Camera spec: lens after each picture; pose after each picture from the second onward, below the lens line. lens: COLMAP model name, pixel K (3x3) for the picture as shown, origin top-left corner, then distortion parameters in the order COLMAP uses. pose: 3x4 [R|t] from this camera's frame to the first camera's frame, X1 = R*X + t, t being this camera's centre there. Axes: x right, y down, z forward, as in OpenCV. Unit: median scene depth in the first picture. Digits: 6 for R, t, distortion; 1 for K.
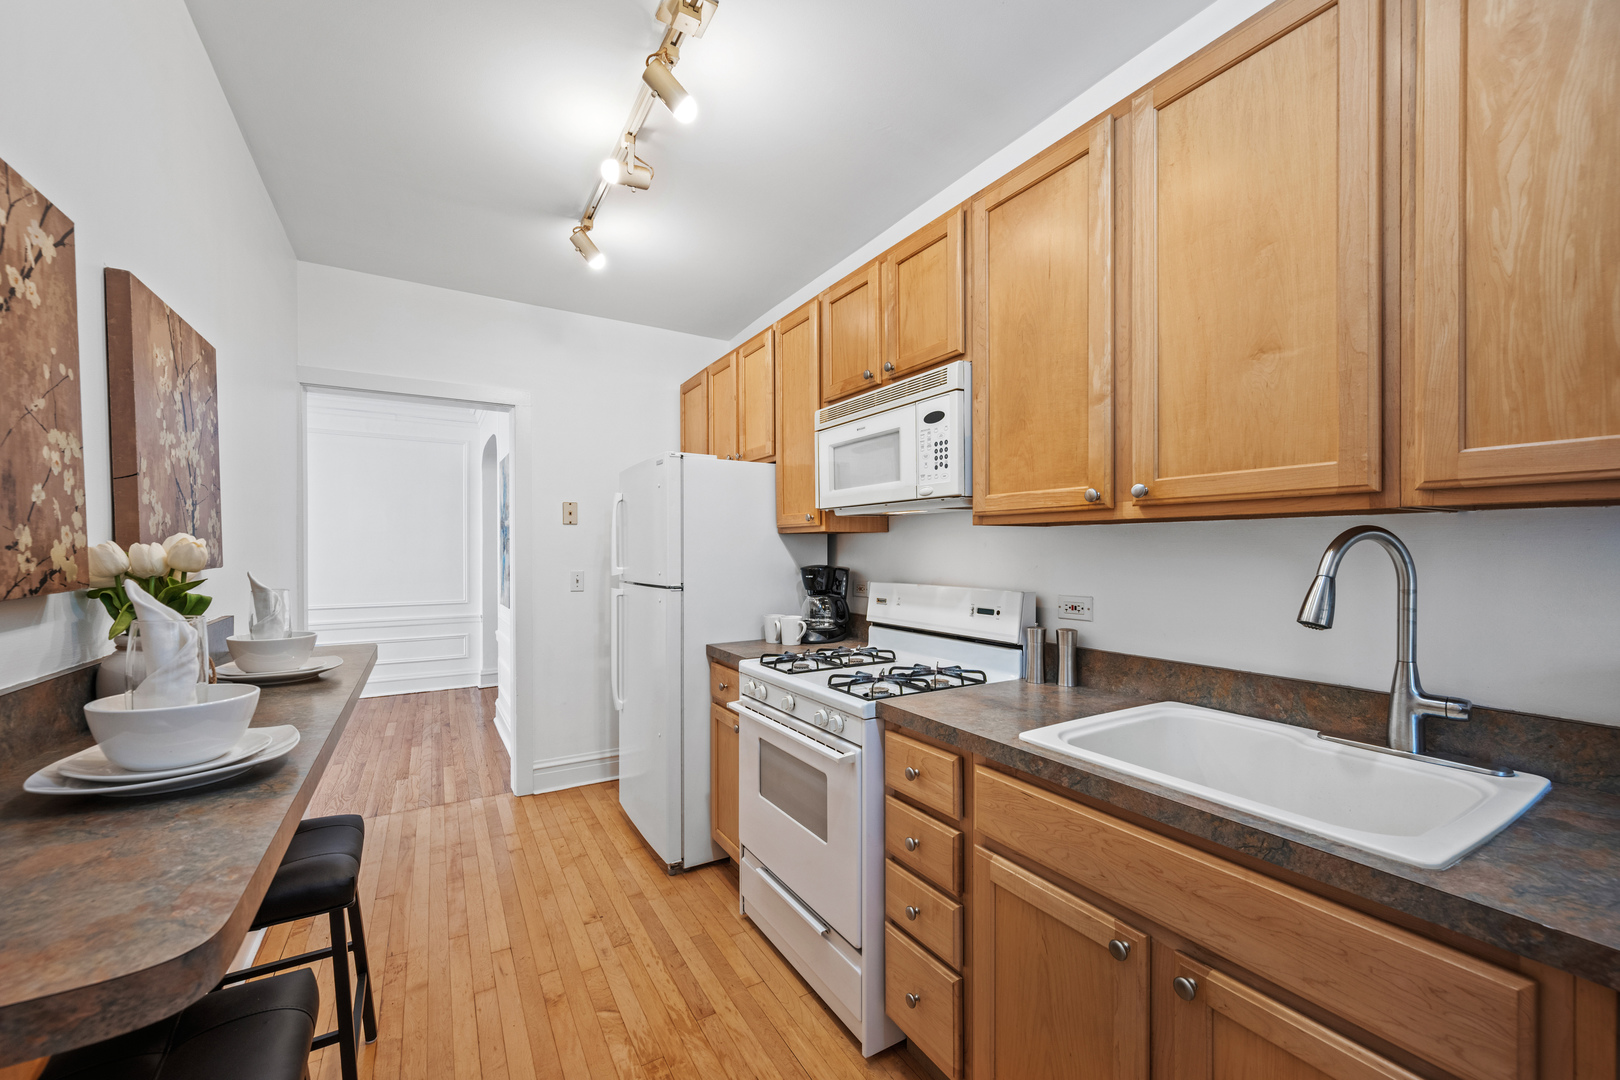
lens RADIAL K [[645.0, 0, 802.9], [0, 645.0, 547.7], [0, 0, 1]] dist [-0.000755, -0.000623]
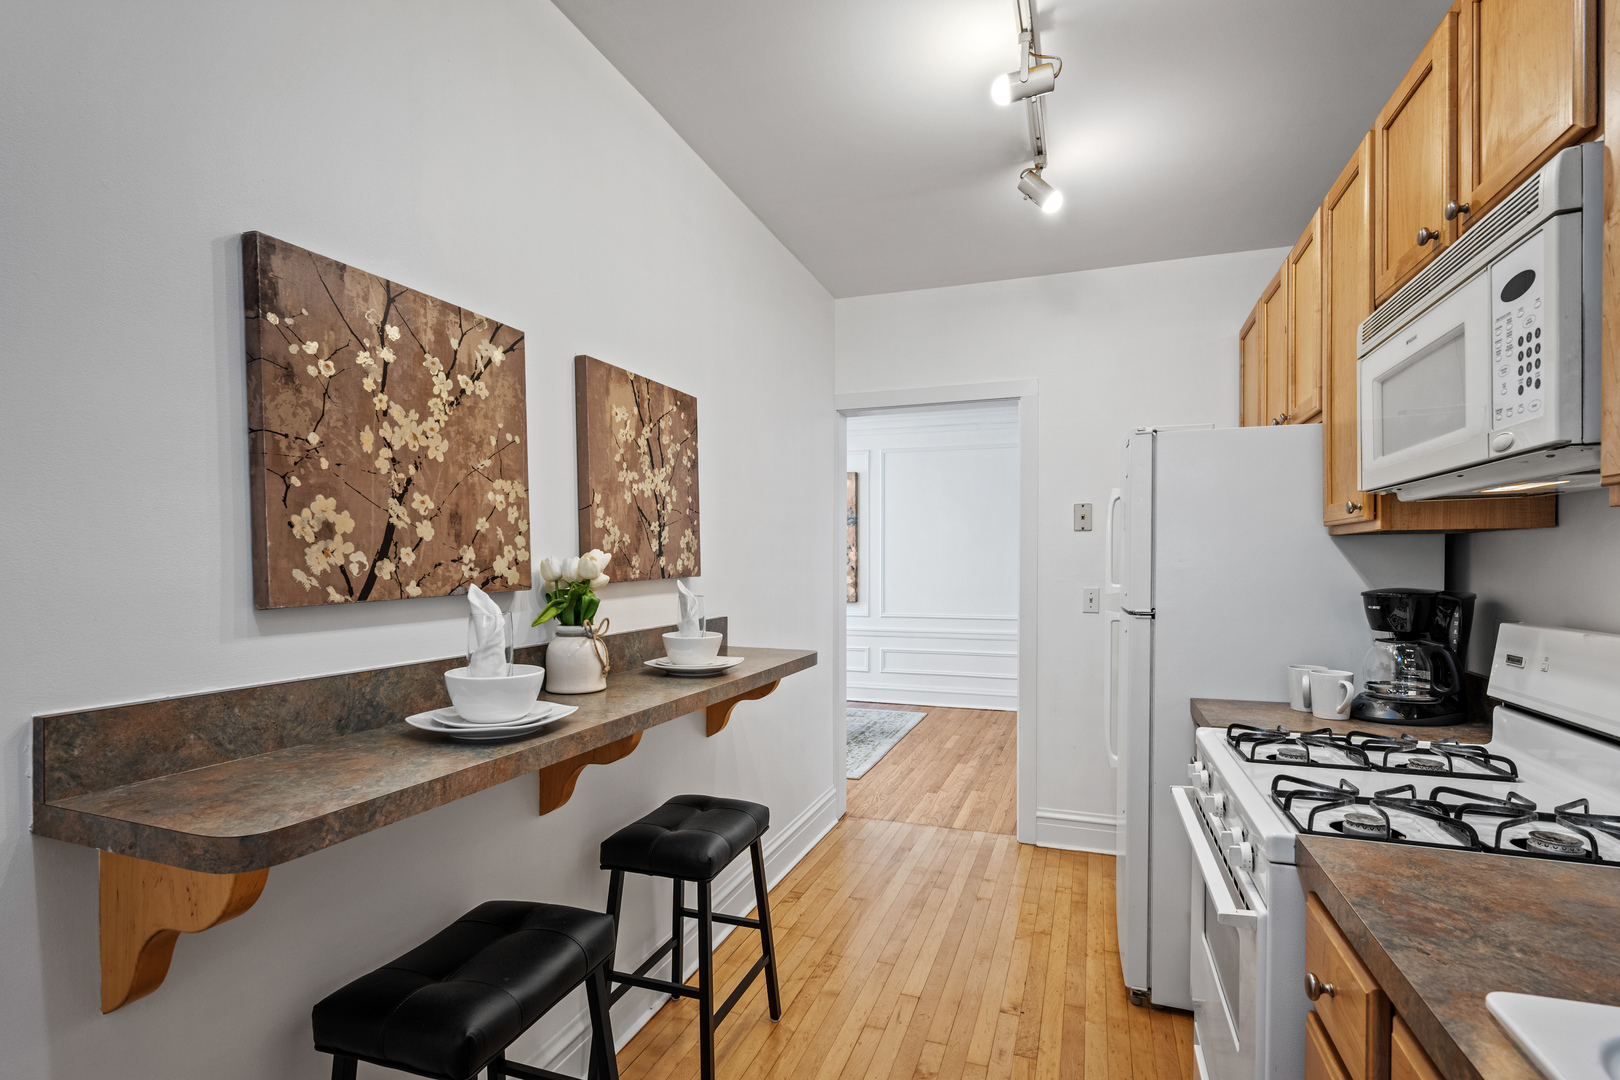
lens RADIAL K [[752.6, 0, 804.1], [0, 752.6, 566.7], [0, 0, 1]] dist [-0.001878, 0.001206]
pose [[0.632495, 0.004857, -0.774549, 0.279501], [0.002975, 0.999958, 0.008700, 0.000204], [0.774559, -0.007807, 0.632454, 0.215143]]
